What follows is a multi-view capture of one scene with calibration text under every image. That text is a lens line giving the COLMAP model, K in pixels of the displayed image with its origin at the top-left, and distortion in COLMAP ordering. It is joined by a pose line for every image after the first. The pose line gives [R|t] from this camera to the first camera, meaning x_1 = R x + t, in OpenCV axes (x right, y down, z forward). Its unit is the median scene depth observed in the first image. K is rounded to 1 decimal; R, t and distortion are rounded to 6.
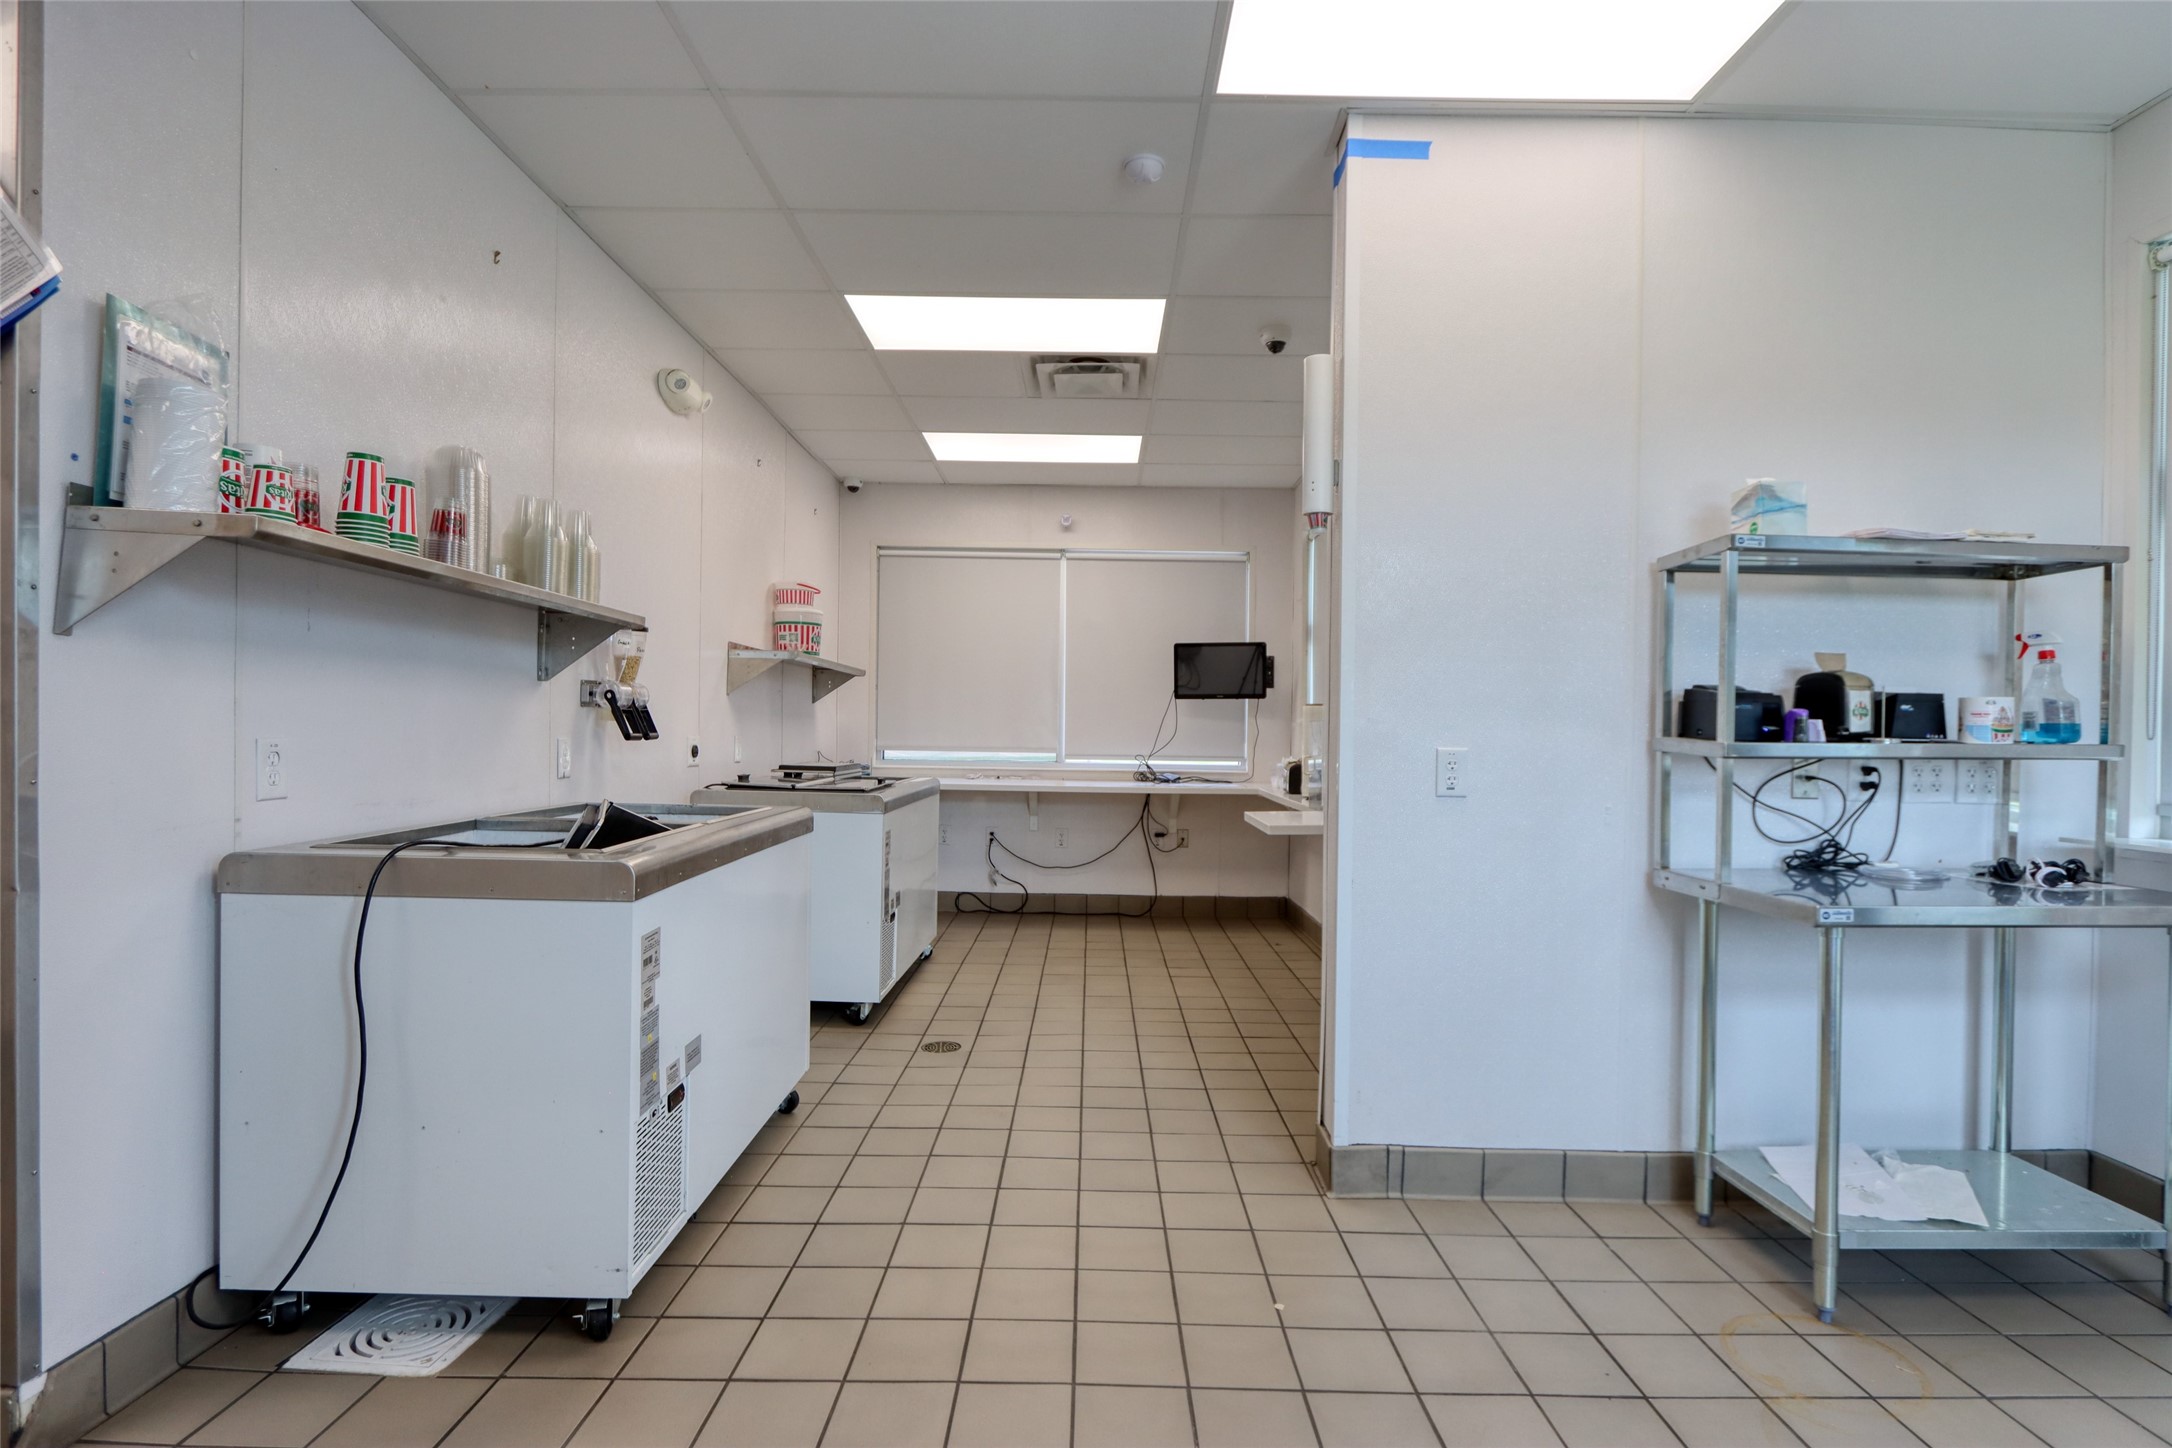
lens RADIAL K [[1081.4, 0, 1093.4], [0, 1081.4, 741.5], [0, 0, 1]] dist [-0.015280, 0.002411]
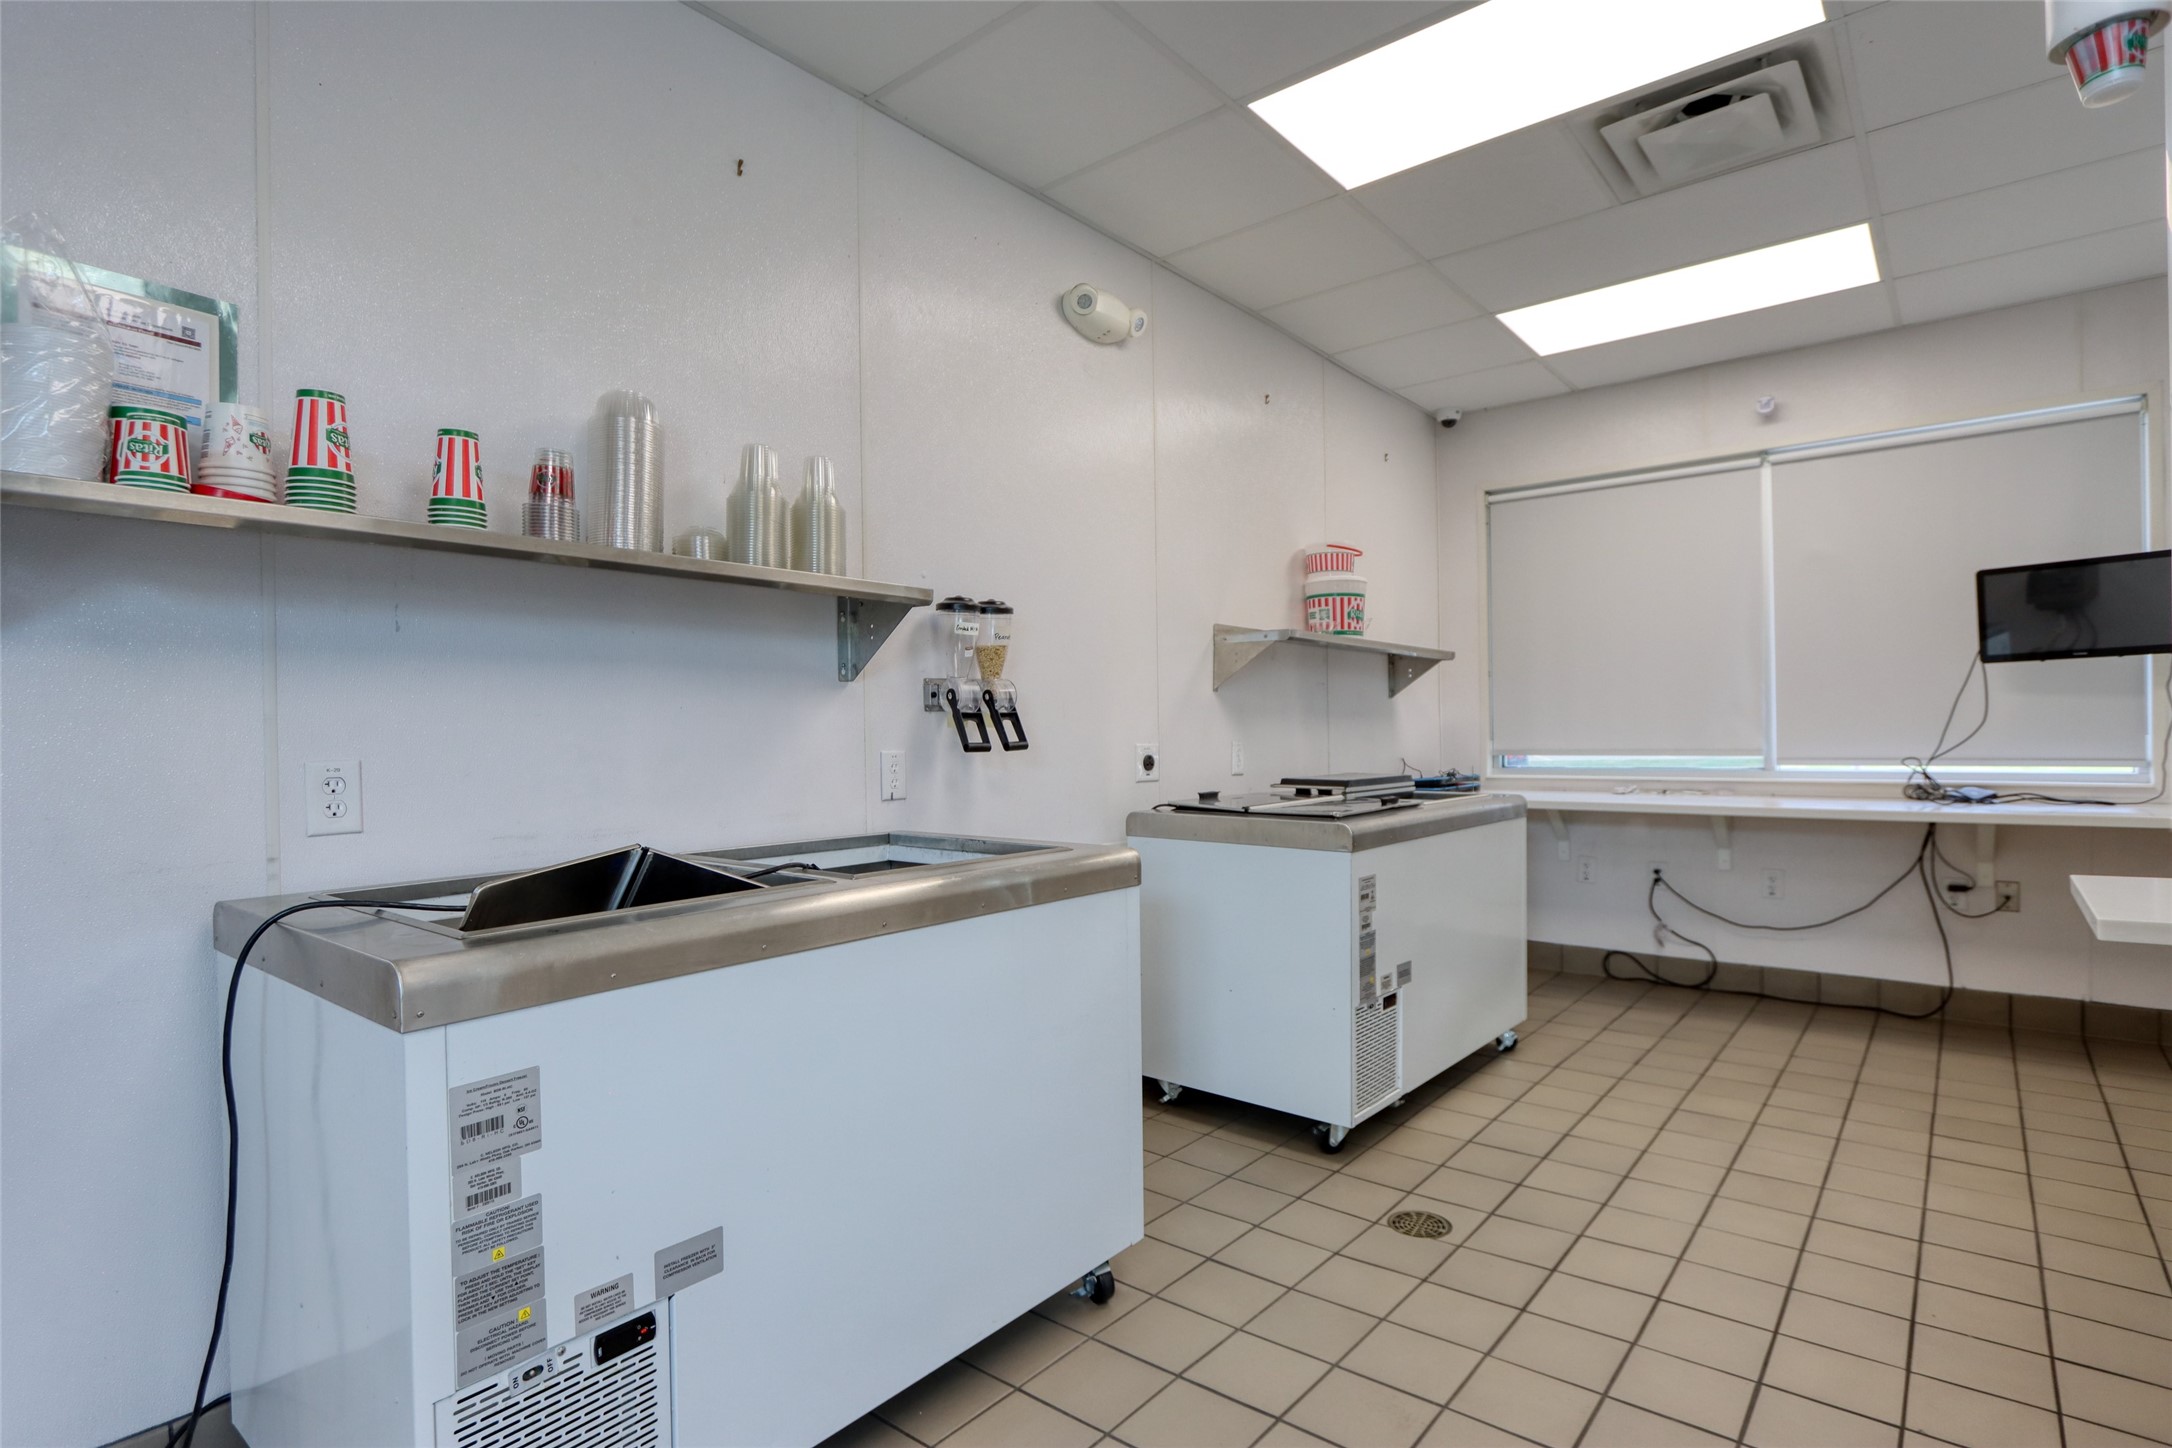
lens RADIAL K [[1081.4, 0, 1093.4], [0, 1081.4, 741.5], [0, 0, 1]] dist [-0.015280, 0.002411]
pose [[0.772358, -0.021152, -0.634836, 0.111454], [0.019194, 0.999766, -0.009959, 0.000624], [0.634898, -0.004494, 0.772583, 0.360808]]
